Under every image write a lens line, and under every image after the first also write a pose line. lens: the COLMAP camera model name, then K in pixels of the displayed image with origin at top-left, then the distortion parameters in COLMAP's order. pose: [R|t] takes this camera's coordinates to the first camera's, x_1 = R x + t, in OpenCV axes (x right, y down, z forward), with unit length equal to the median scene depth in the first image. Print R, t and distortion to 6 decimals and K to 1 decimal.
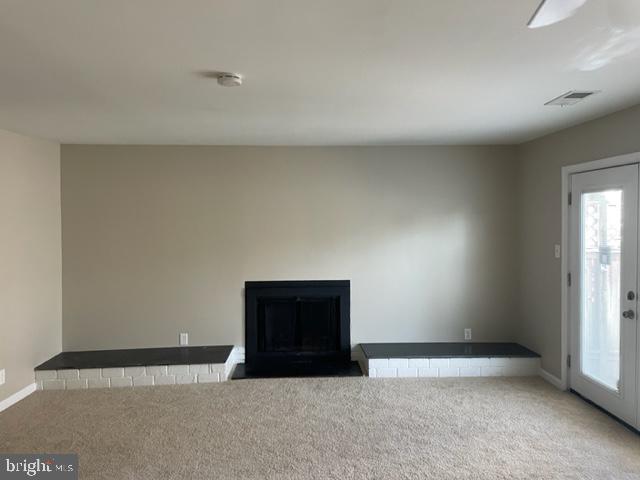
lens RADIAL K [[486.0, 0, 319.9], [0, 486.0, 231.9], [0, 0, 1]] dist [0.076587, -0.074882]
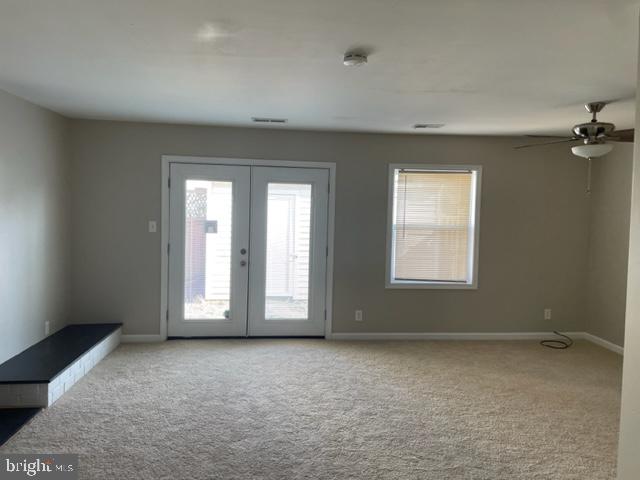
lens RADIAL K [[486.0, 0, 319.9], [0, 486.0, 231.9], [0, 0, 1]] dist [0.076587, -0.074882]
pose [[-0.057876, -0.050769, 0.997032, -0.730087], [0.002457, 0.998696, 0.050997, -0.006631], [-0.998321, 0.005402, -0.057676, 0.698483]]
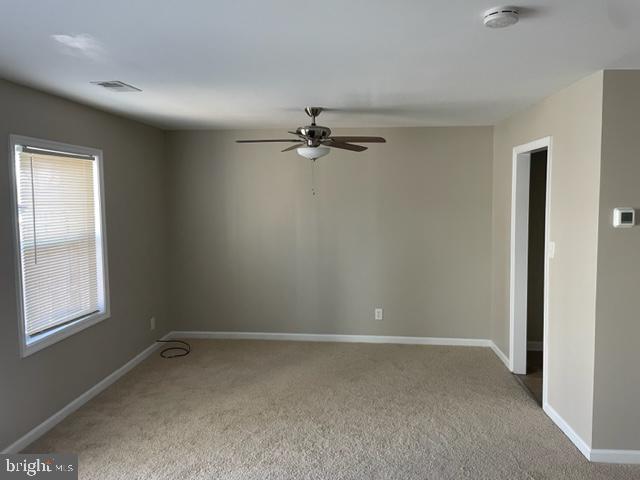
lens RADIAL K [[486.0, 0, 319.9], [0, 486.0, 231.9], [0, 0, 1]] dist [0.076587, -0.074882]
pose [[-0.992911, 0.005117, 0.118752, -0.000282], [0.015884, 0.995824, 0.089901, -0.035378], [-0.117796, 0.091150, -0.988846, 1.103115]]
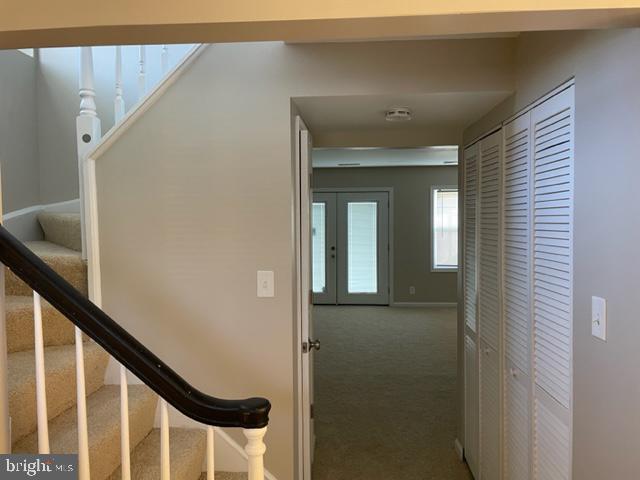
lens RADIAL K [[486.0, 0, 319.9], [0, 486.0, 231.9], [0, 0, 1]] dist [0.076587, -0.074882]
pose [[0.080265, -0.011093, 0.996712, -1.354164], [0.032455, 0.999437, 0.008510, 0.025173], [-0.996245, 0.031666, 0.080580, 0.718812]]
